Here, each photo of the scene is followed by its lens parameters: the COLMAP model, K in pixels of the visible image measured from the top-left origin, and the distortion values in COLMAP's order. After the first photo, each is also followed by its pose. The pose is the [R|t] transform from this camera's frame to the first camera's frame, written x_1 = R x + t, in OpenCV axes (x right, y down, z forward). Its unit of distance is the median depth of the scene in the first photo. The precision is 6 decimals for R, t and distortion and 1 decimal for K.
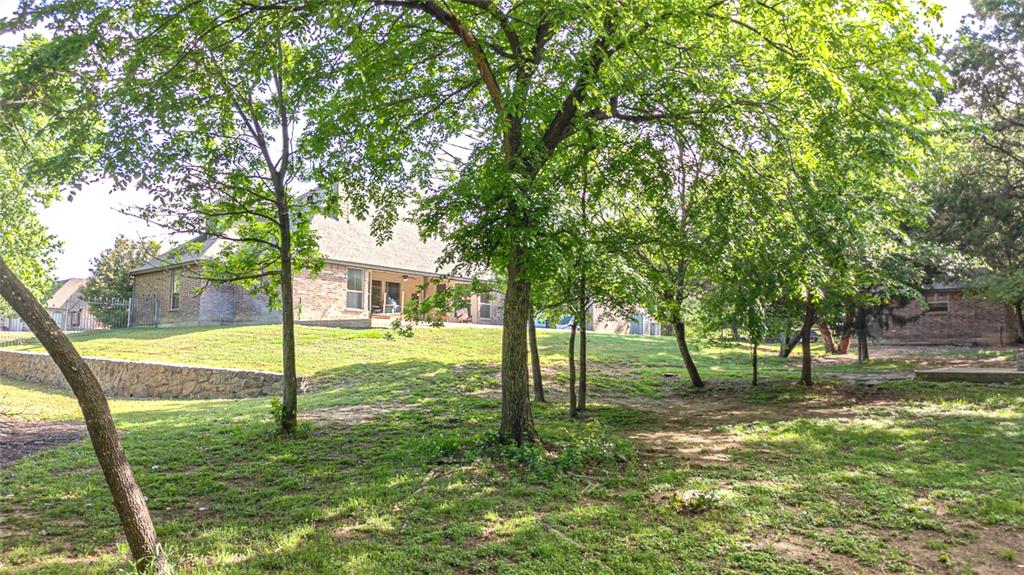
lens RADIAL K [[693.6, 0, 512.3], [0, 693.6, 288.5], [0, 0, 1]] dist [-0.002444, -0.001190]
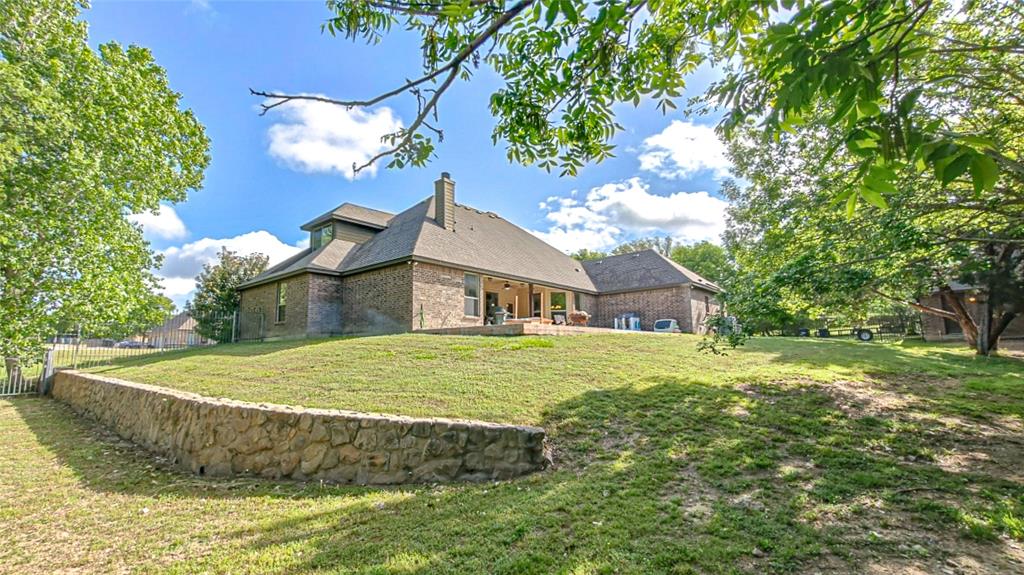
lens RADIAL K [[464.5, 0, 511.9], [0, 464.5, 288.7], [0, 0, 1]] dist [0.001528, 0.000140]
pose [[0.999647, -0.024239, 0.010897, -0.188781], [0.024710, 0.998663, -0.045399, 0.023182], [-0.009782, 0.045652, 0.998909, 0.382984]]
